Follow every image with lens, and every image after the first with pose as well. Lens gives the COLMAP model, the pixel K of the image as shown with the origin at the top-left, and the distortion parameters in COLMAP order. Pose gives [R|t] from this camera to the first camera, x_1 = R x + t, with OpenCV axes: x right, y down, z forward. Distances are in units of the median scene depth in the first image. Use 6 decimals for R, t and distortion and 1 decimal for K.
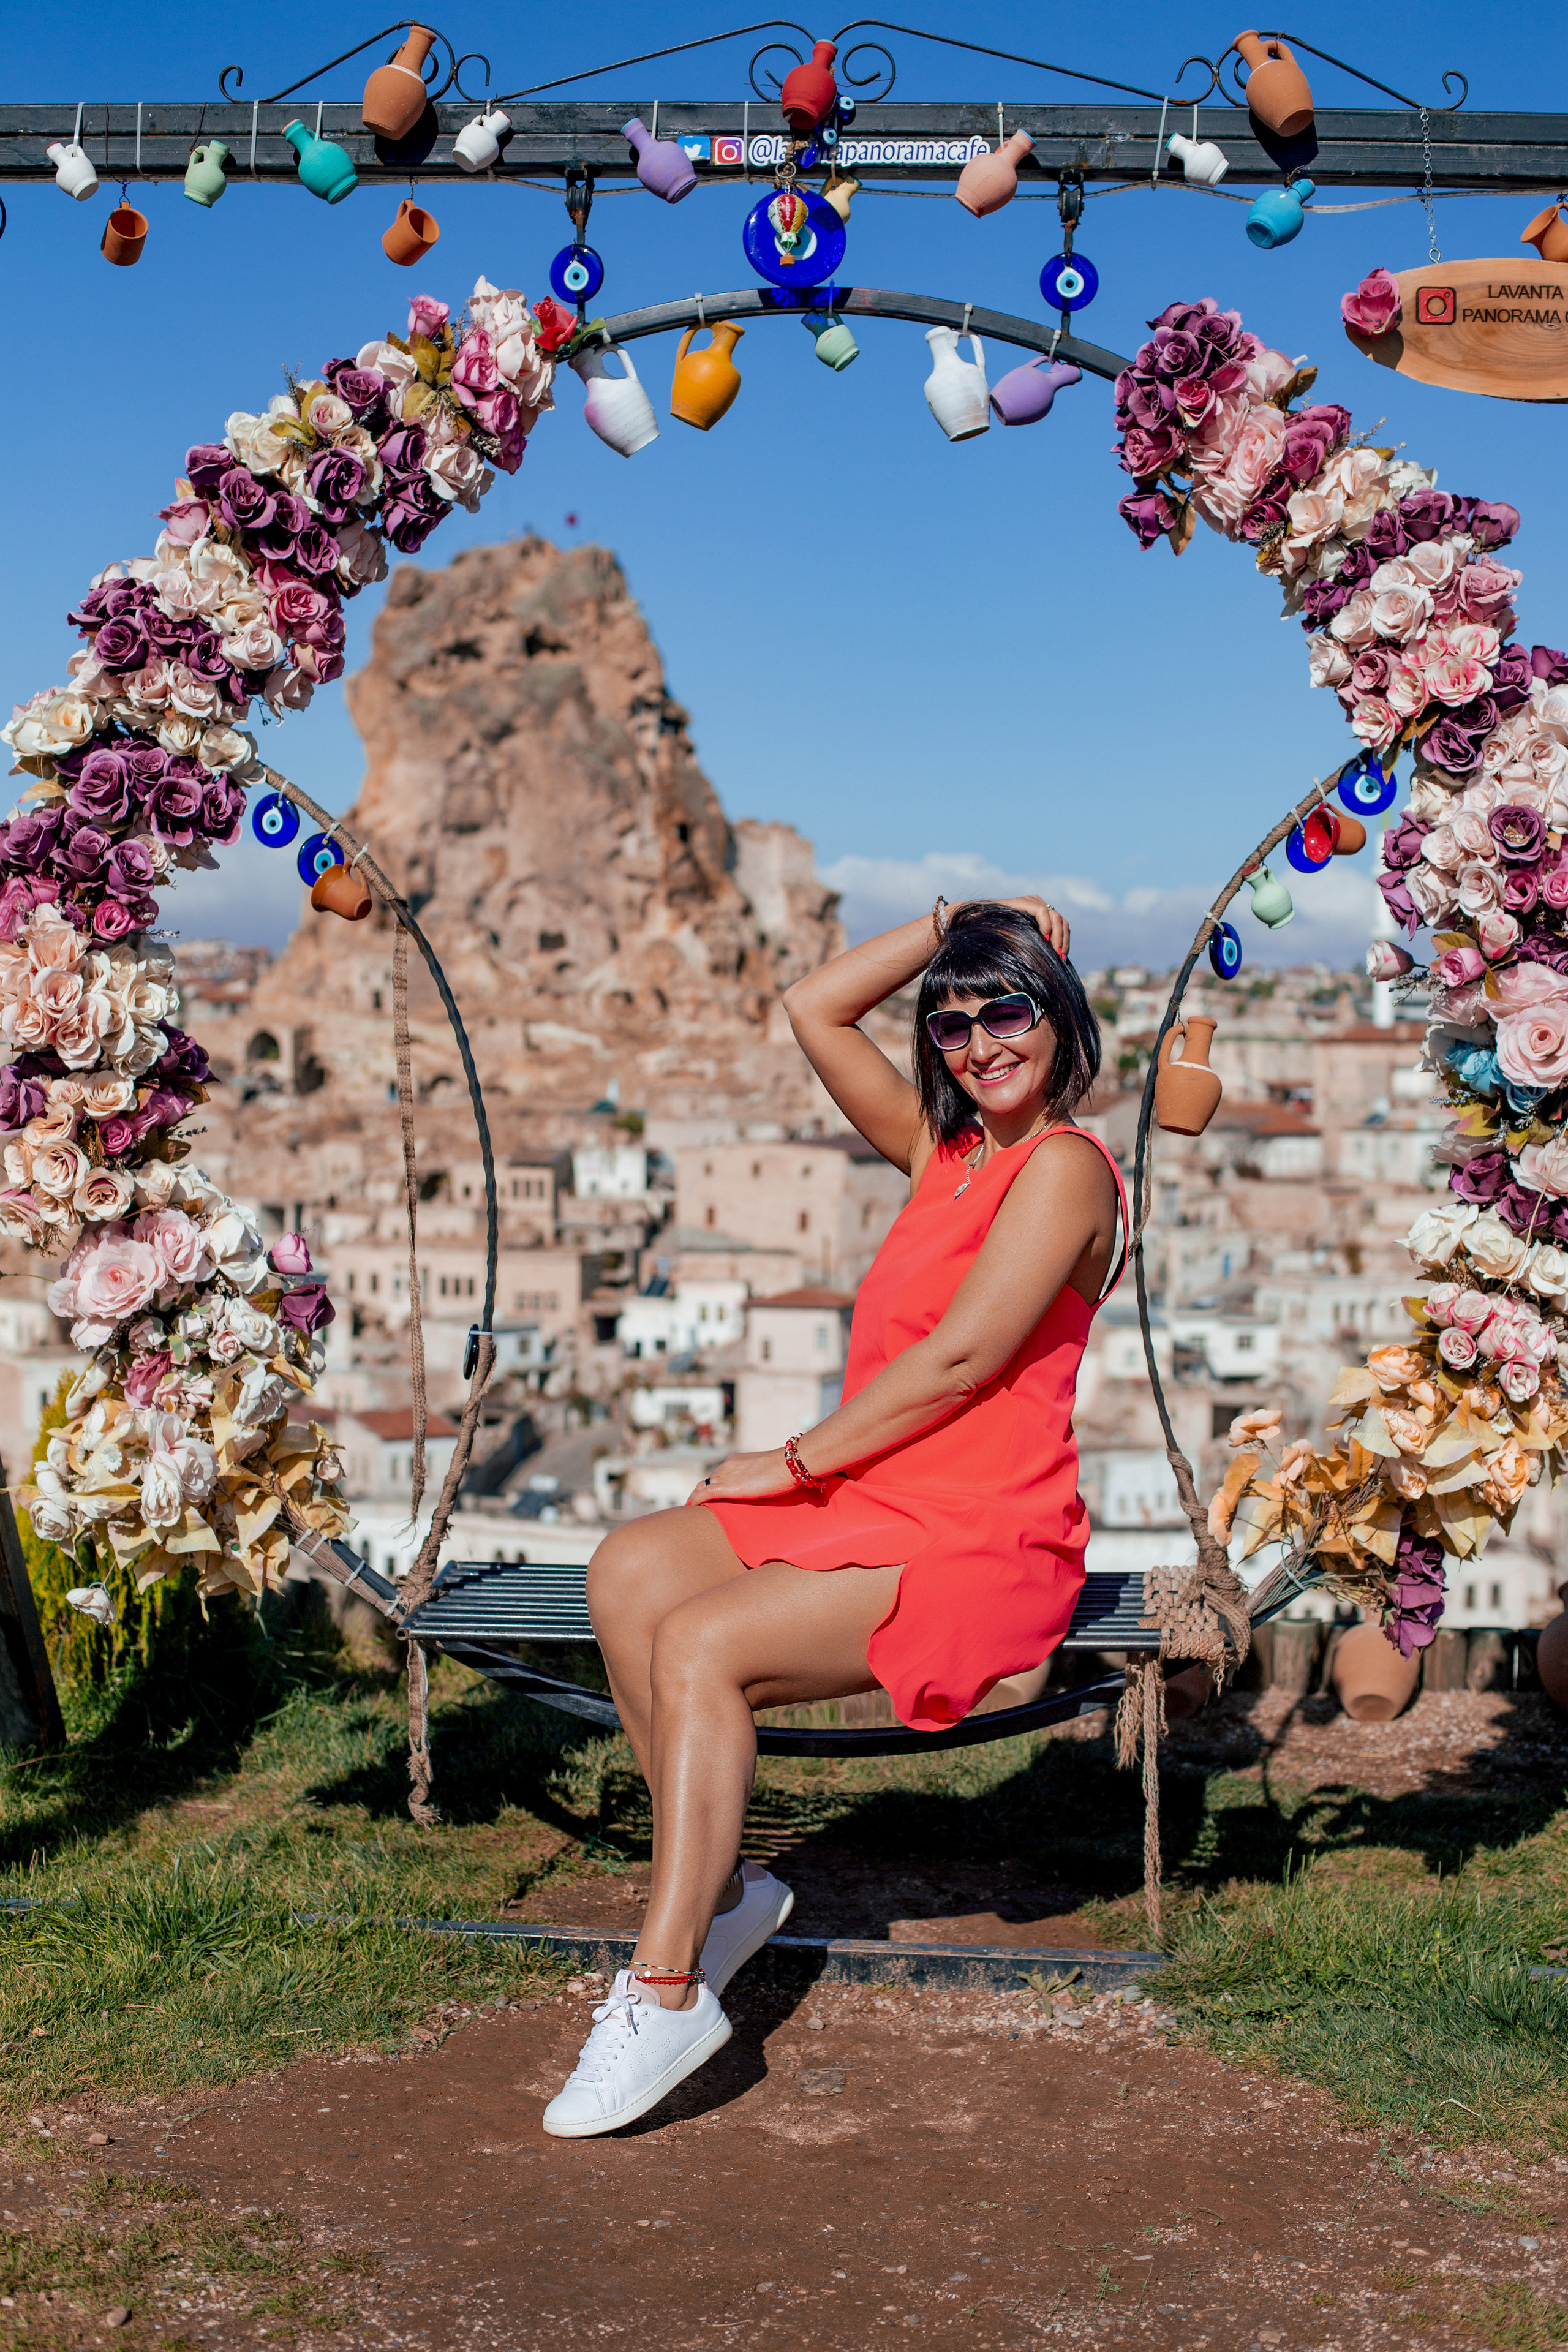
lens RADIAL K [[3463.6, 0, 787.3], [0, 3463.6, 1178.2], [0, 0, 1]] dist [-0.118153, 0.000000]
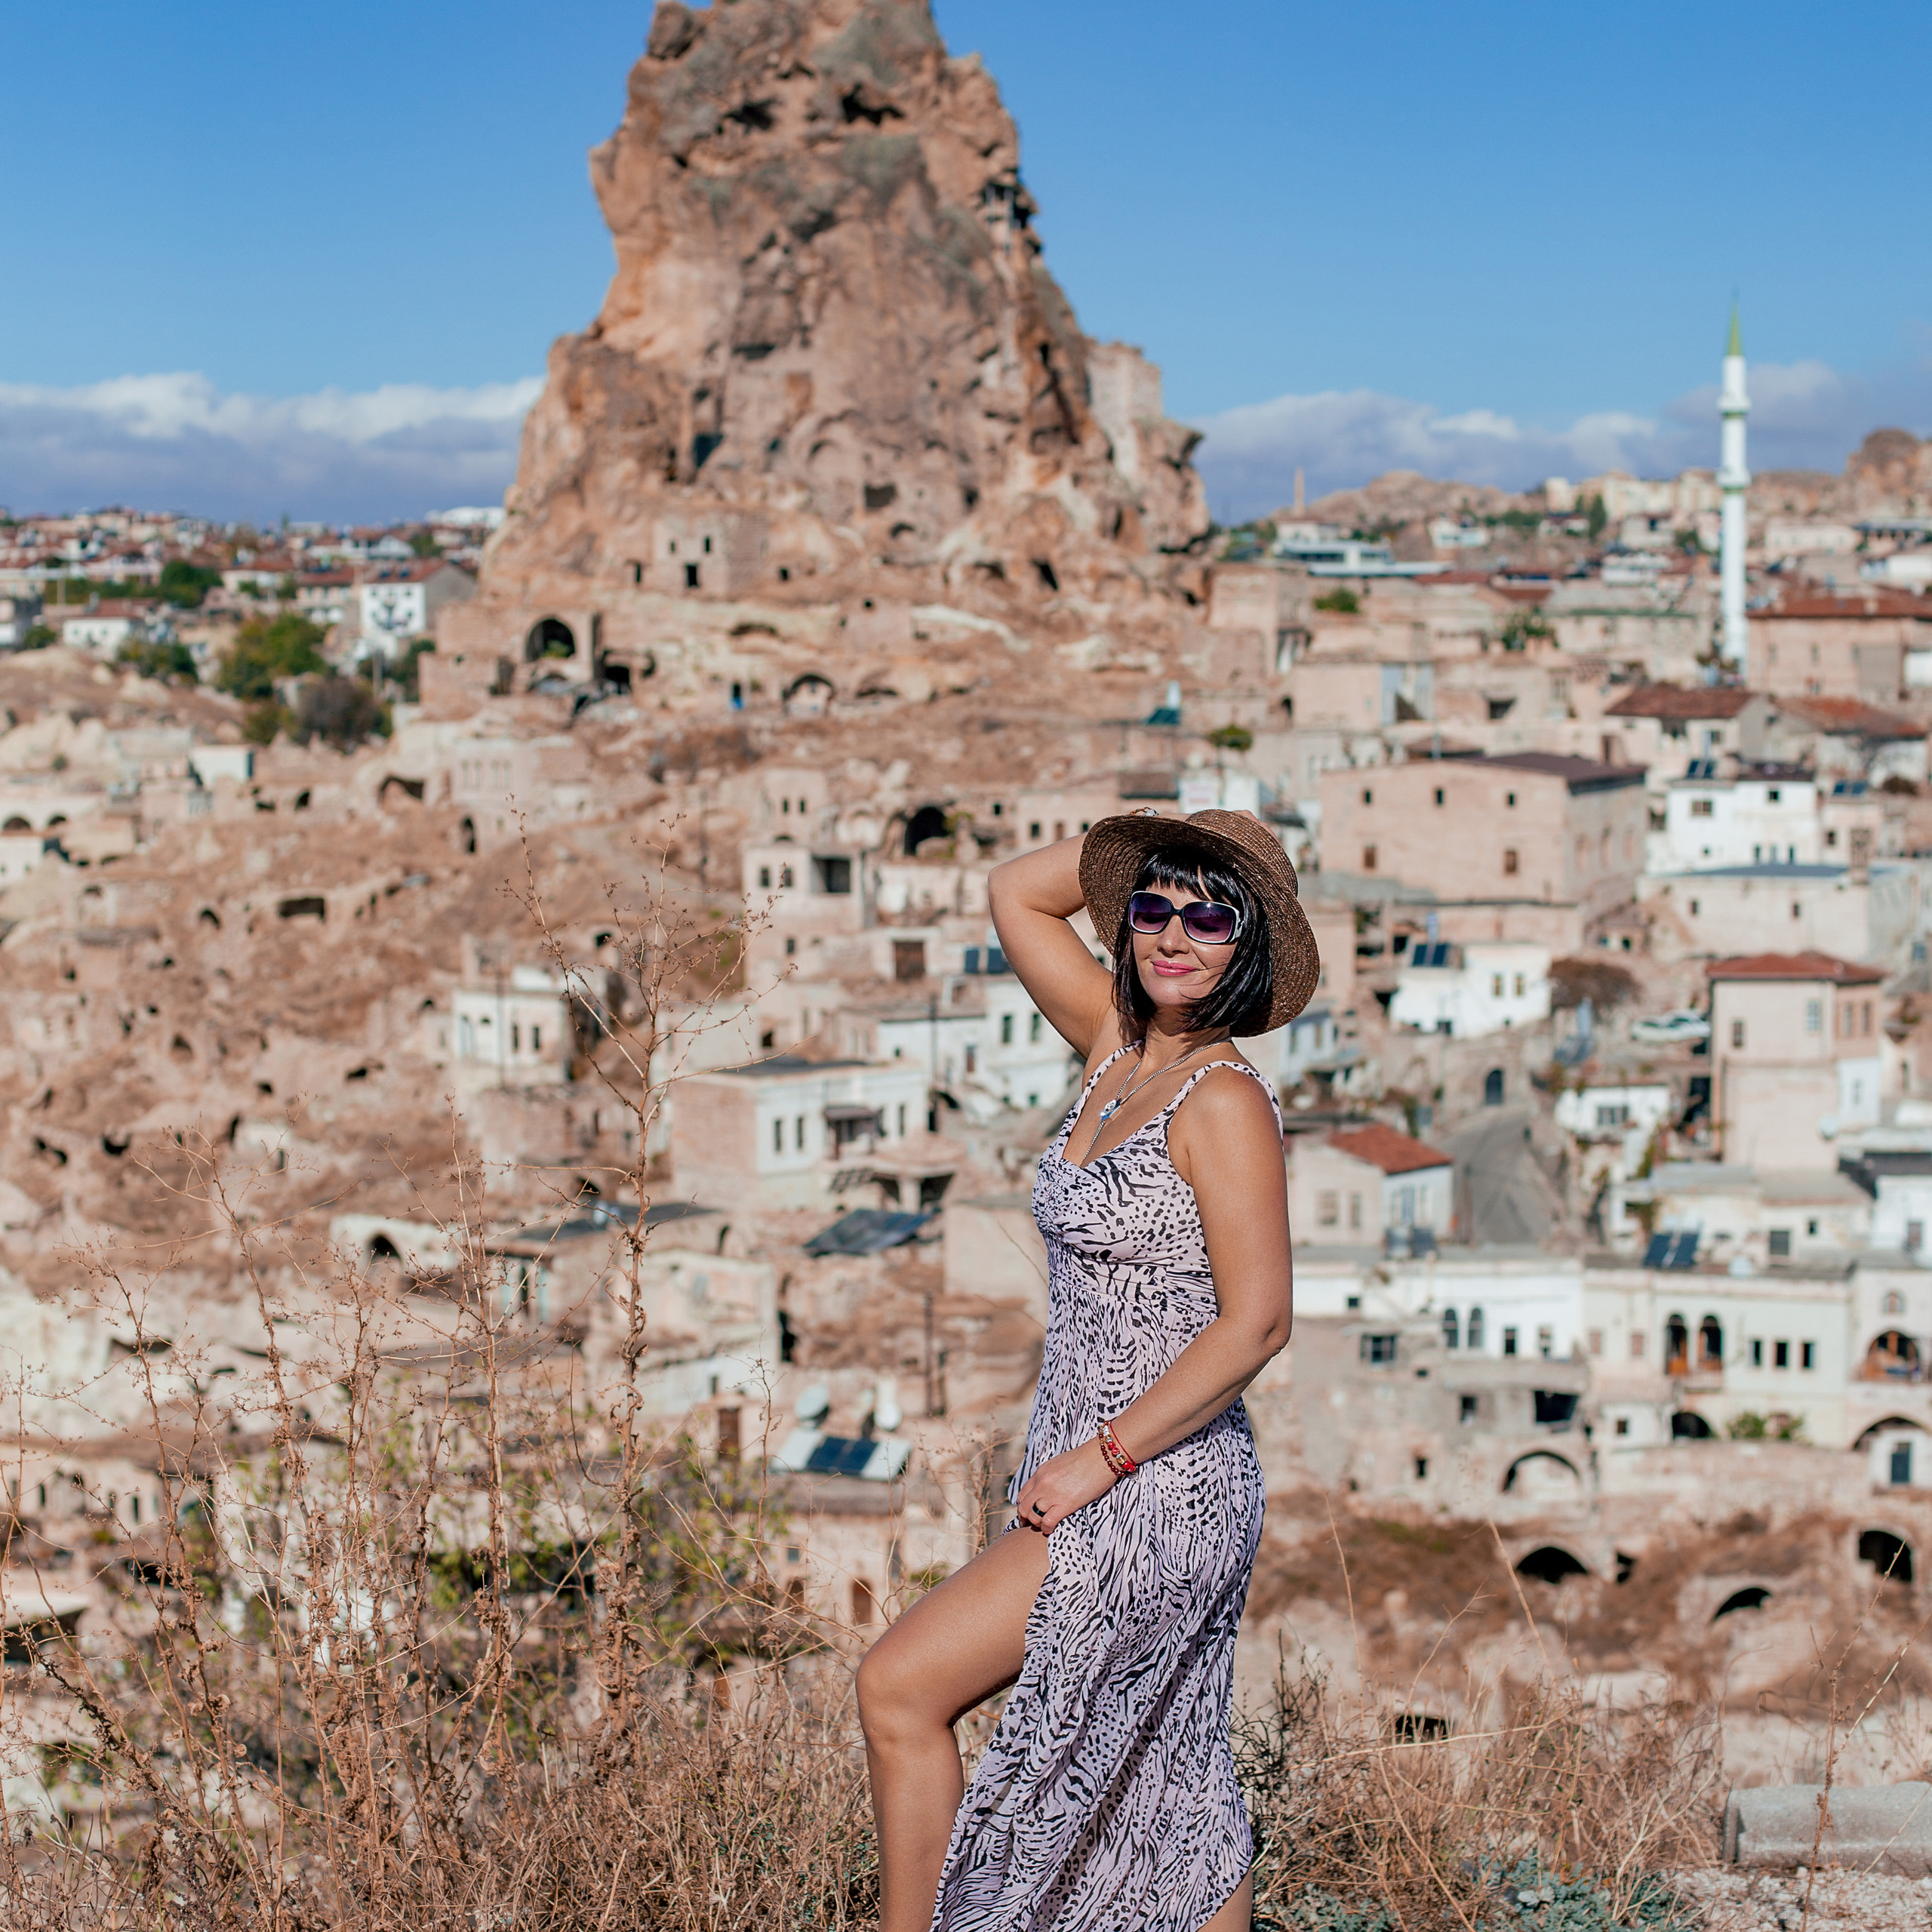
lens RADIAL K [[4254.4, 0, 974.9], [0, 4254.4, 968.0], [0, 0, 1]] dist [-0.126551, 0.000000]
pose [[0.978196, -0.028036, 0.205781, -0.245994], [0.018032, 0.998570, 0.050331, -0.011061], [-0.206898, -0.045523, 0.977303, 0.067578]]
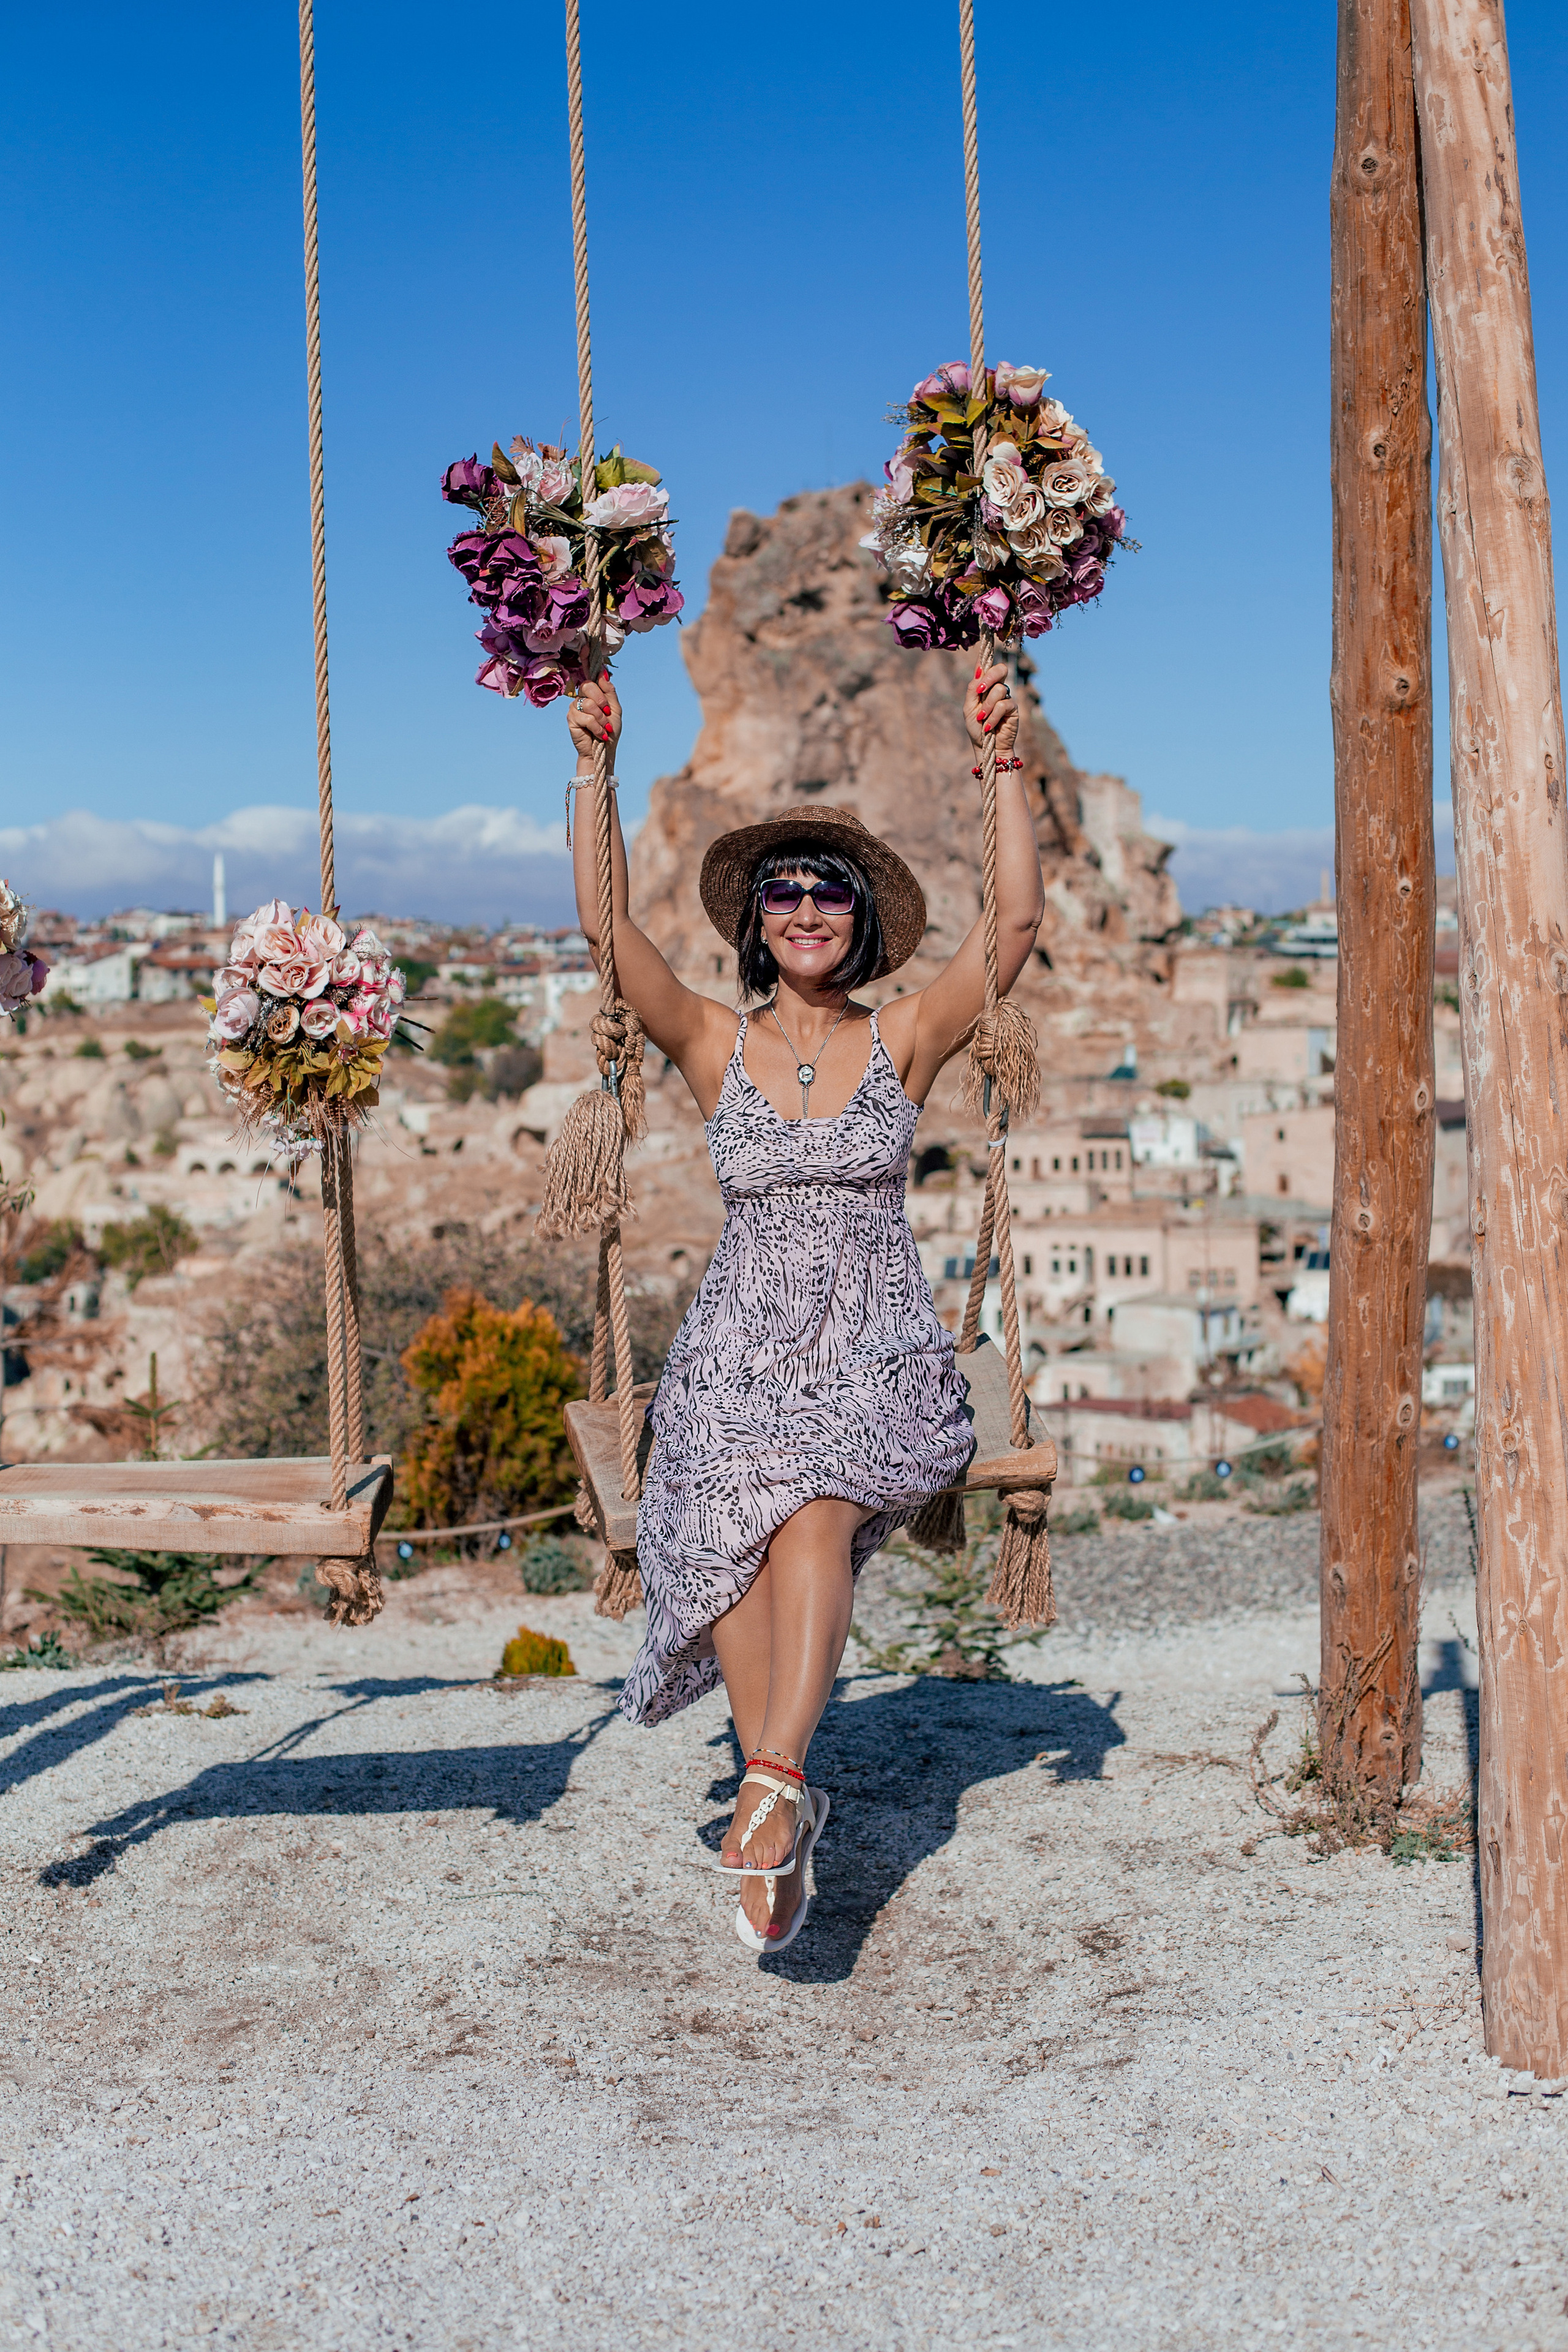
lens RADIAL K [[3463.6, 0, 785.0], [0, 3463.6, 1172.5], [0, 0, 1]] dist [-0.118153, 0.000000]
pose [[0.992312, -0.031730, 0.119621, -0.222756], [0.029855, 0.999402, 0.017438, -0.010473], [-0.120103, -0.013733, 0.992666, 0.042455]]
